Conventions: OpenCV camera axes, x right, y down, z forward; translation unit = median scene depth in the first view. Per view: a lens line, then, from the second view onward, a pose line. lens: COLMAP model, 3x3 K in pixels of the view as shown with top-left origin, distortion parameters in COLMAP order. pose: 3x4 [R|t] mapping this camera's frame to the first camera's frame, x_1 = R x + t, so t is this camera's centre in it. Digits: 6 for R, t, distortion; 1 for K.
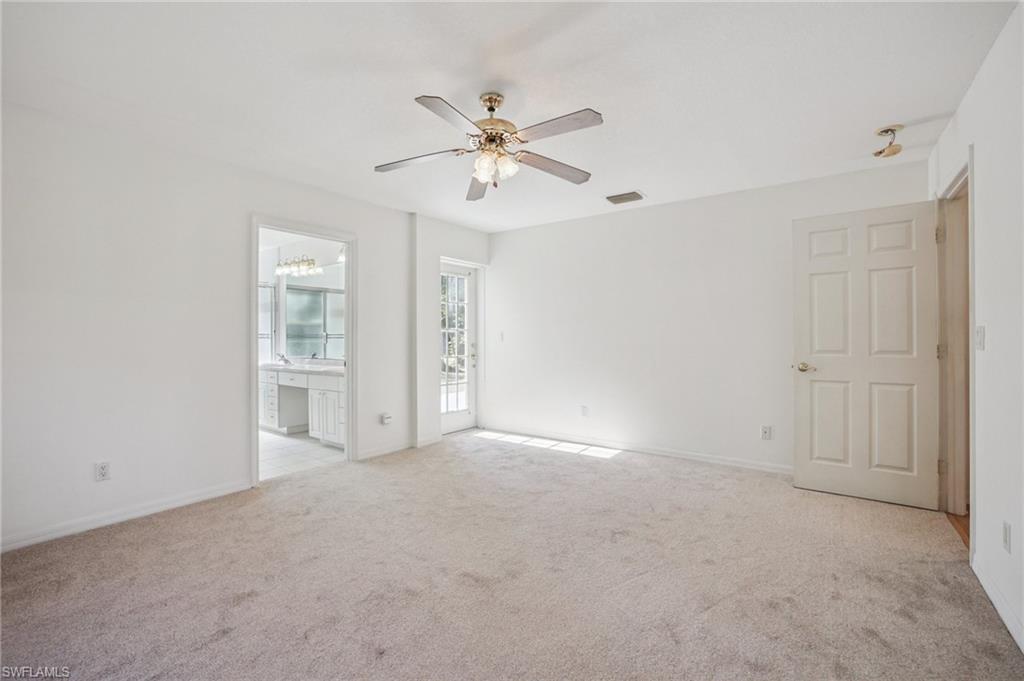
lens RADIAL K [[443.7, 0, 511.0], [0, 443.7, 336.9], [0, 0, 1]] dist [-0.021238, 0.000828]
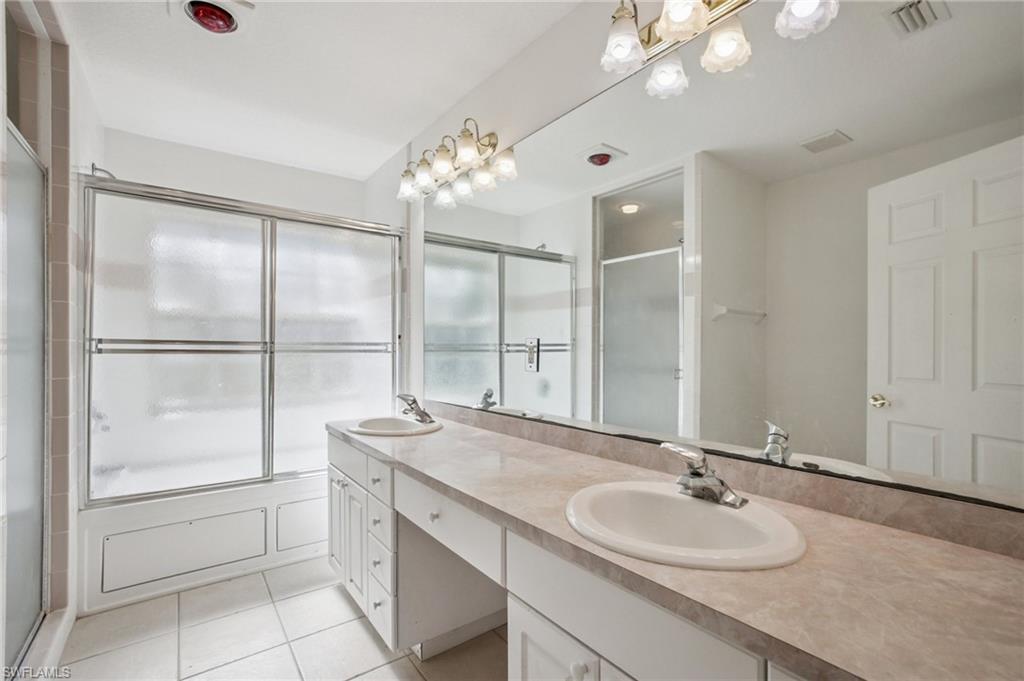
lens RADIAL K [[443.7, 0, 511.2], [0, 443.7, 344.8], [0, 0, 1]] dist [-0.021238, 0.000828]
pose [[0.958643, 0.004130, -0.284581, -0.314361], [-0.005944, 0.999967, -0.005509, -0.002810], [0.284549, 0.006973, 0.958636, 0.629944]]
